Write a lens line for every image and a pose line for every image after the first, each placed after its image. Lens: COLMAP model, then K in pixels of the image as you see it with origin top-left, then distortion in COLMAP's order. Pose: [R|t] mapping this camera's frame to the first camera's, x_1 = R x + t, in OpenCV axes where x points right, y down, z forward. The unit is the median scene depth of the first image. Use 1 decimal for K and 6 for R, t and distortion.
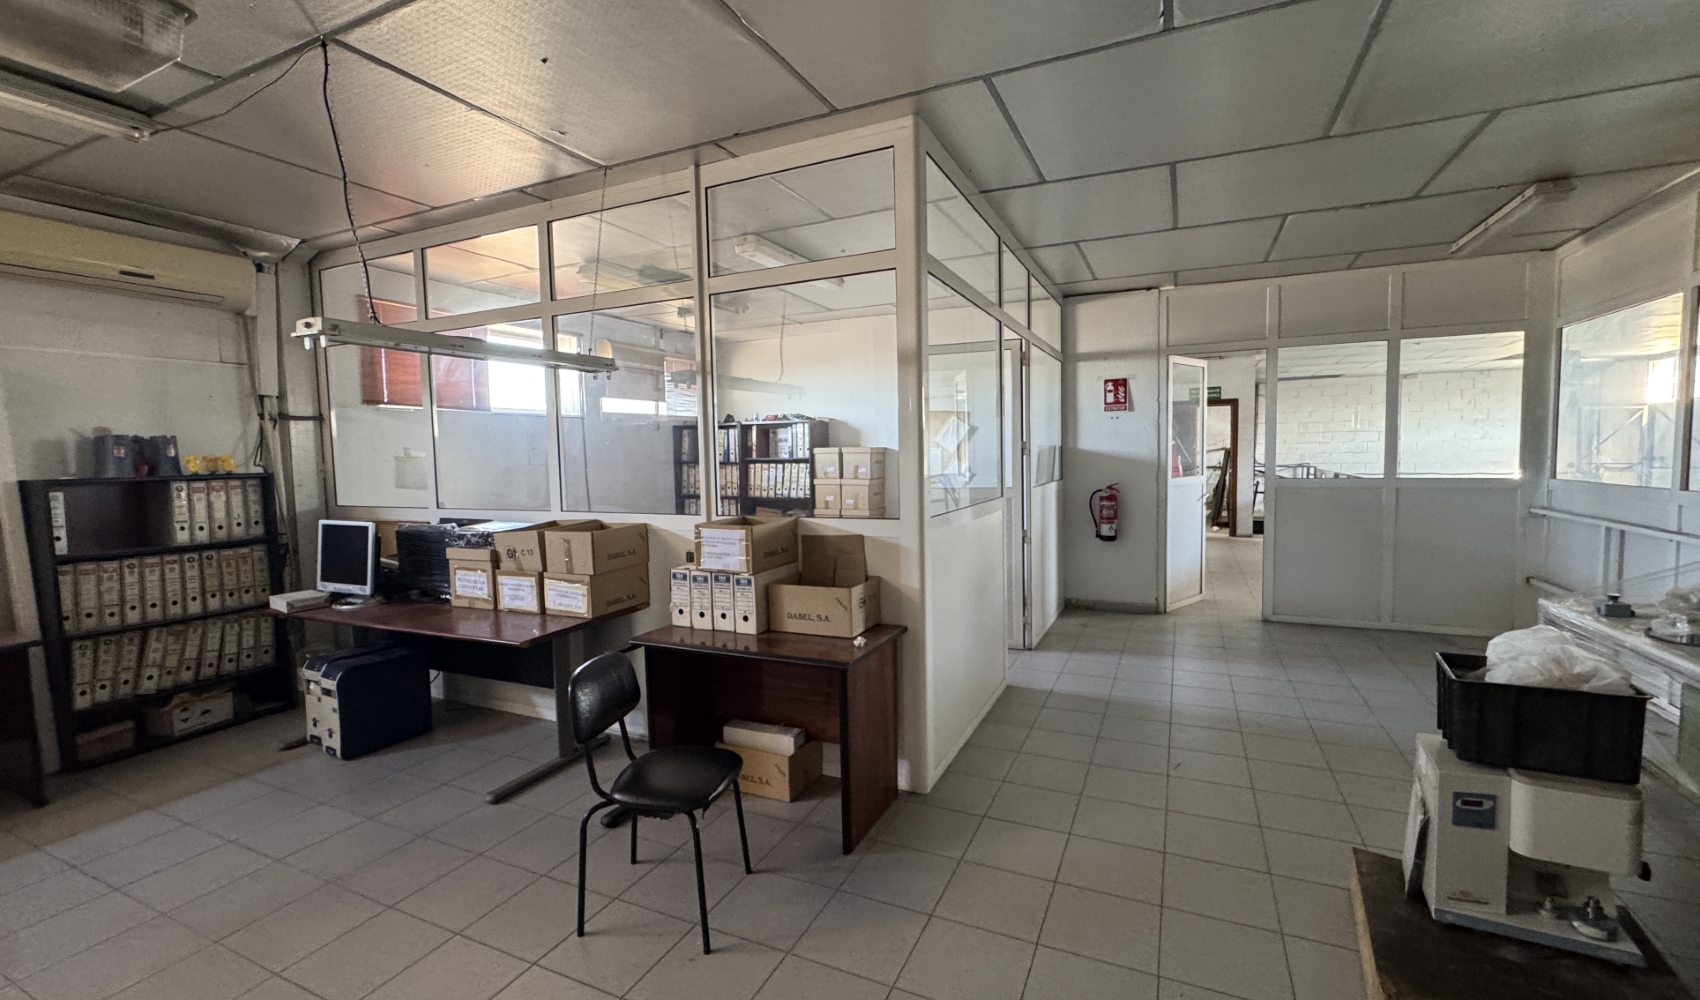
lens RADIAL K [[718.7, 0, 849.5], [0, 718.7, 496.6], [0, 0, 1]] dist [-0.002650, 0.000391]
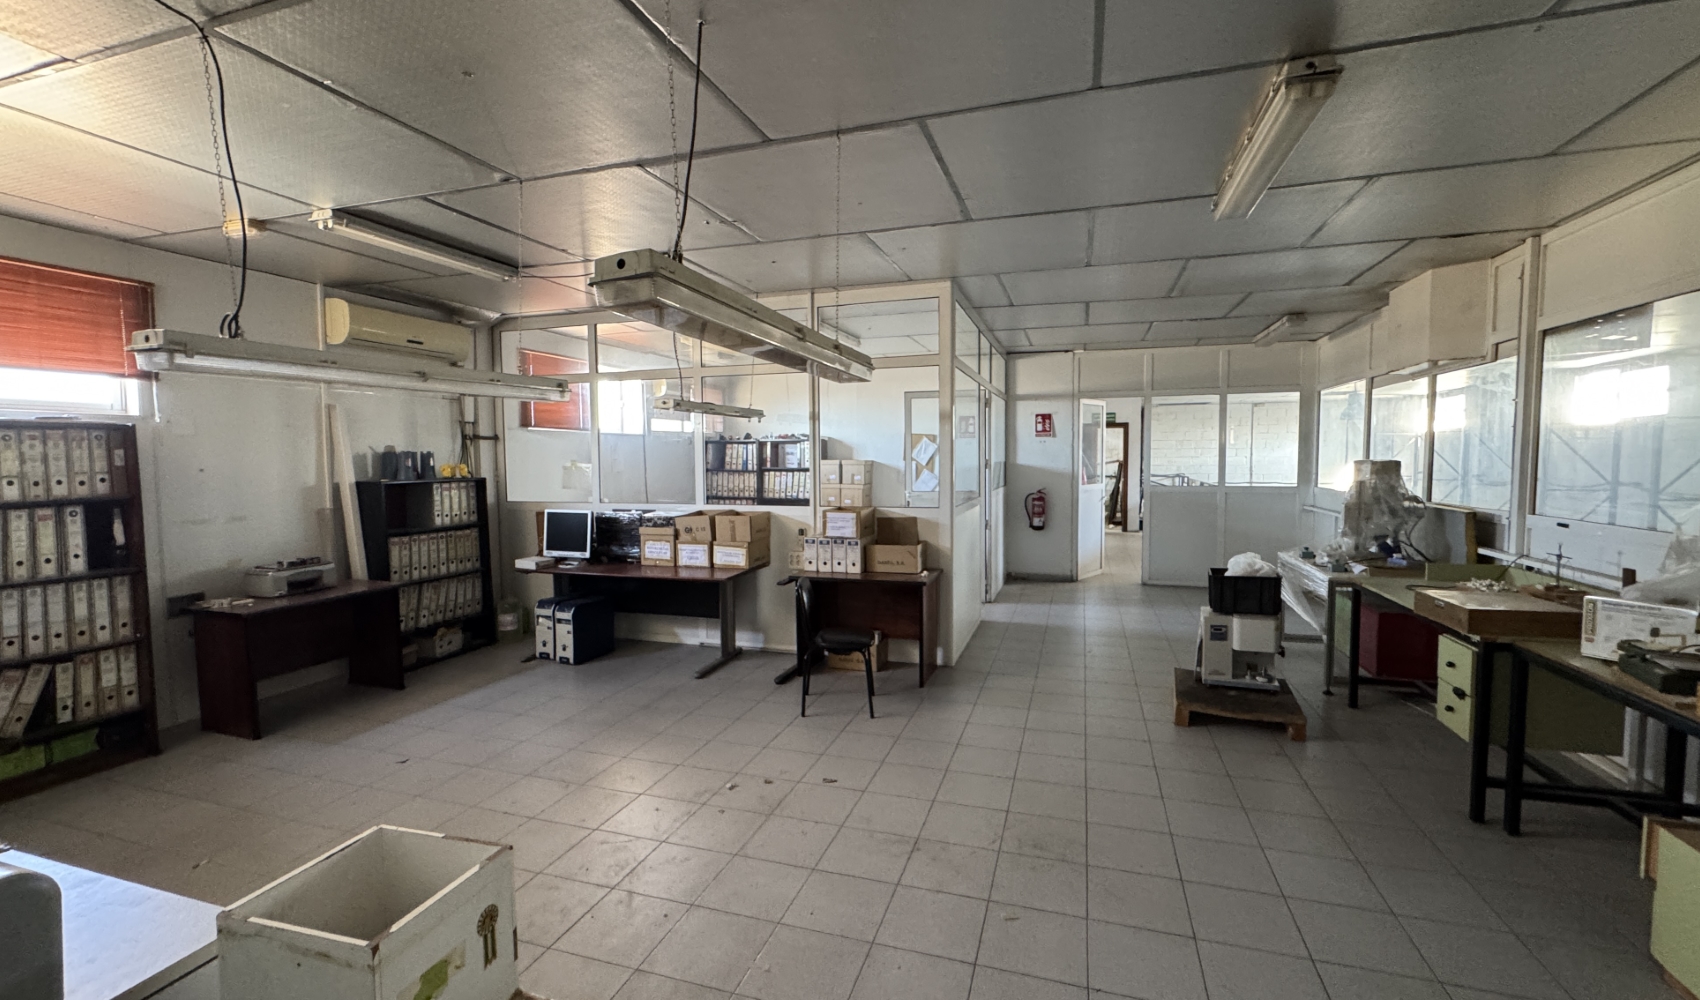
lens RADIAL K [[718.7, 0, 849.5], [0, 718.7, 496.6], [0, 0, 1]] dist [-0.002650, 0.000391]
pose [[0.992685, 0.004143, 0.120666, -0.255045], [-0.003231, 0.999965, -0.007747, 0.013532], [-0.120694, 0.007300, 0.992663, -0.505464]]
